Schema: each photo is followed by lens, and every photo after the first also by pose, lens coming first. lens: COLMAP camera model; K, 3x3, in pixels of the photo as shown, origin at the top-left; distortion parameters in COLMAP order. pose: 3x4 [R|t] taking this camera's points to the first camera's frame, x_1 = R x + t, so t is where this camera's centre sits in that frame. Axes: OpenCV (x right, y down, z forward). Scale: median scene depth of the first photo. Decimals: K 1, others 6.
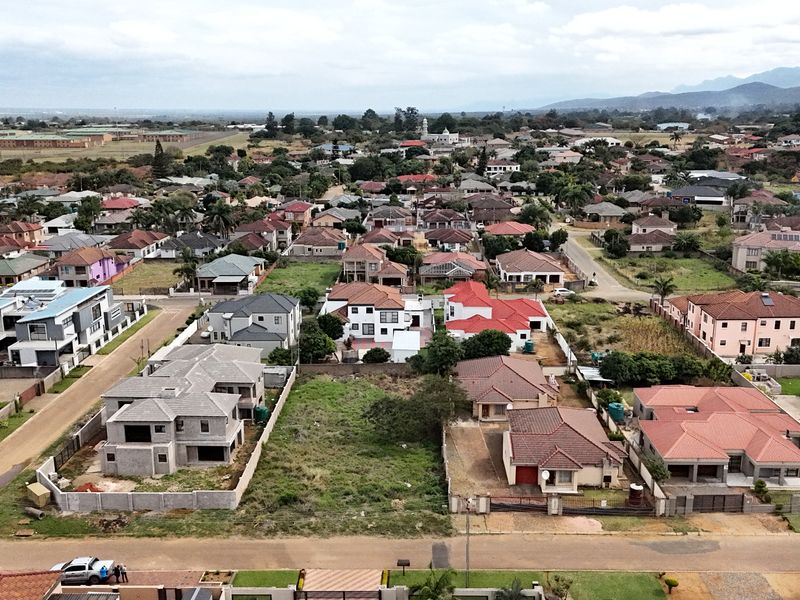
lens RADIAL K [[778.0, 0, 400.0], [0, 778.0, 300.0], [0, 0, 1]] dist [0.126034, -0.222281]
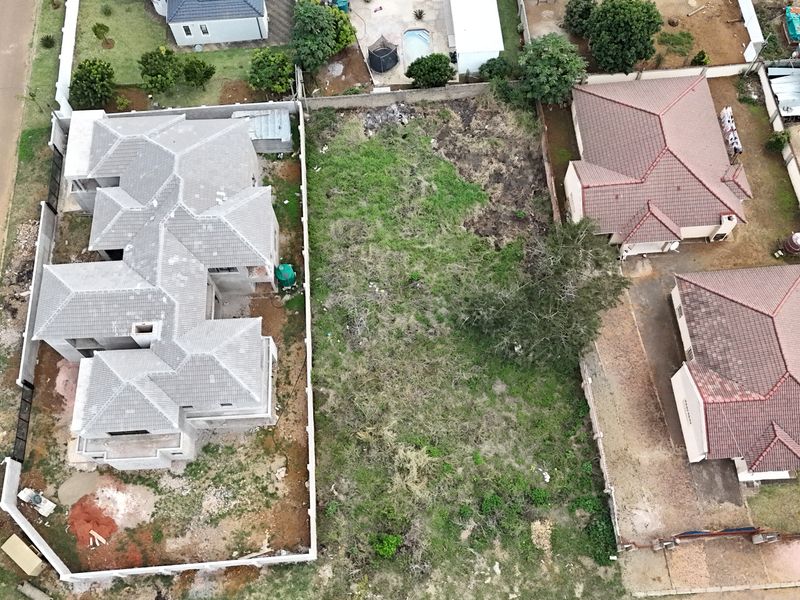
lens RADIAL K [[778.0, 0, 400.0], [0, 778.0, 300.0], [0, 0, 1]] dist [0.126034, -0.222281]
pose [[0.995121, -0.096991, 0.018097, -0.077893], [0.045226, 0.611420, 0.790013, -0.280982], [-0.087689, -0.785339, 0.612824, 0.471042]]
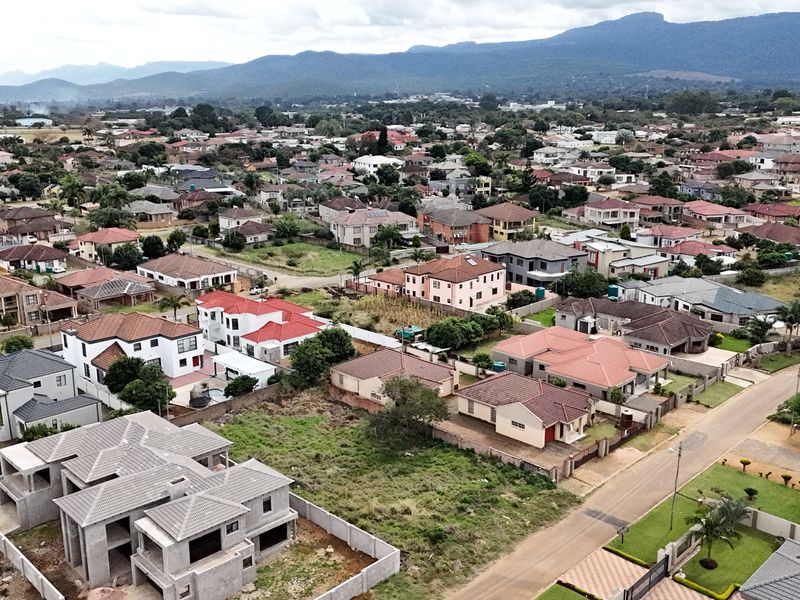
lens RADIAL K [[778.0, 0, 400.0], [0, 778.0, 300.0], [0, 0, 1]] dist [0.126034, -0.222281]
pose [[0.685215, -0.177569, 0.706363, -0.482626], [0.173954, 0.981658, 0.078028, -0.055809], [-0.707262, 0.069409, 0.703536, 0.241957]]
